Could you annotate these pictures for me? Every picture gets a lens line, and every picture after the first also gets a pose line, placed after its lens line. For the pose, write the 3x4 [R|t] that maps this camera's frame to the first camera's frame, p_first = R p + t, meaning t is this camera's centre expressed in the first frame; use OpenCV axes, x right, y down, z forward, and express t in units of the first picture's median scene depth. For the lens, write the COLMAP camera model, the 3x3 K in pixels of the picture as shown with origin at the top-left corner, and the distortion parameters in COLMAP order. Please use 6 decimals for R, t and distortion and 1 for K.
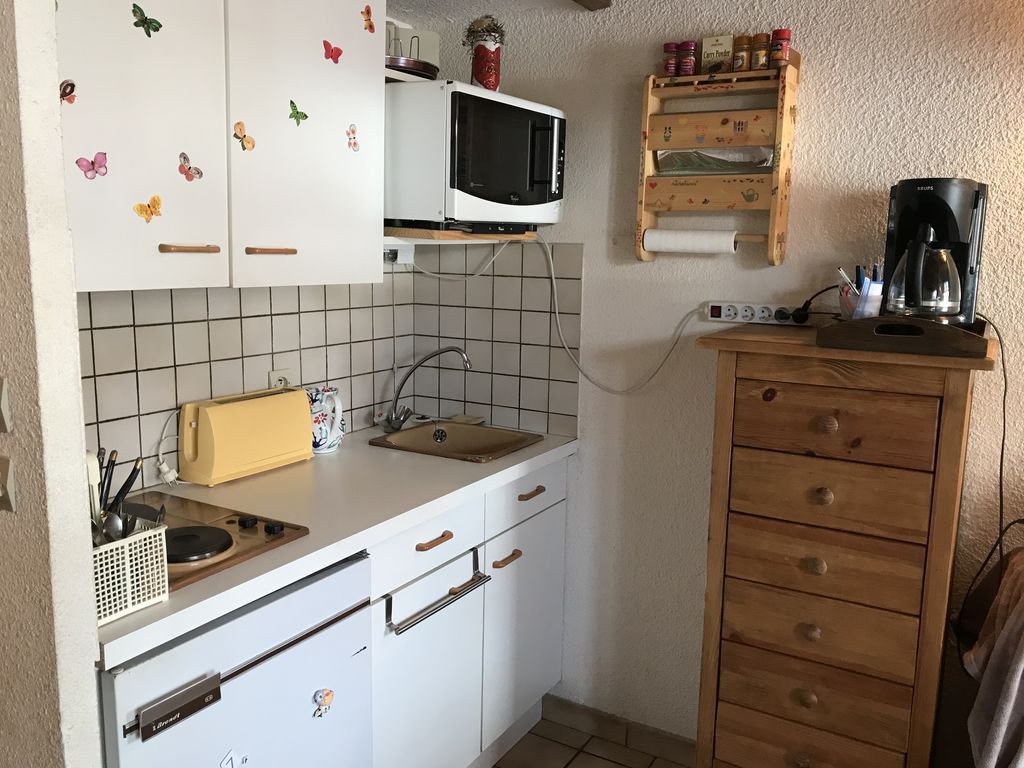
lens RADIAL K [[849.4, 0, 512.0], [0, 849.4, 384.0], [0, 0, 1]] dist [0.031159, -0.009216]
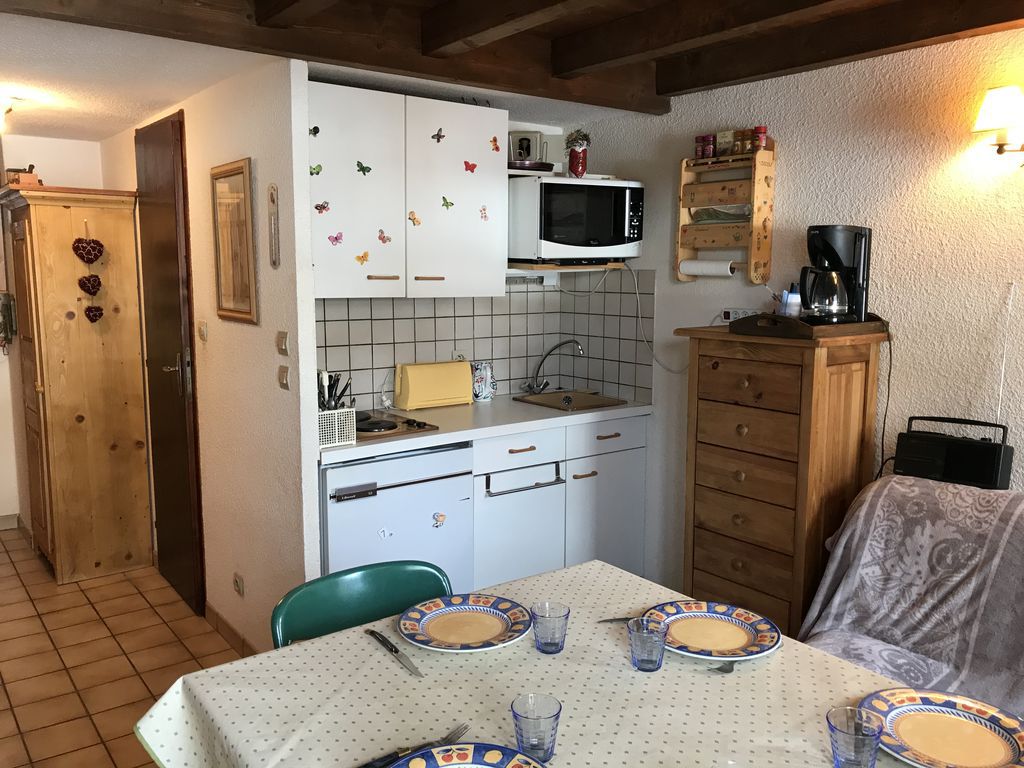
lens RADIAL K [[839.1, 0, 512.0], [0, 839.1, 384.0], [0, 0, 1]] dist [0.138567, -0.298647]
pose [[0.927078, 0.036130, -0.373123, 0.503044], [-0.046655, 0.998726, -0.019214, 0.088156], [0.371953, 0.035221, 0.927583, -0.546549]]
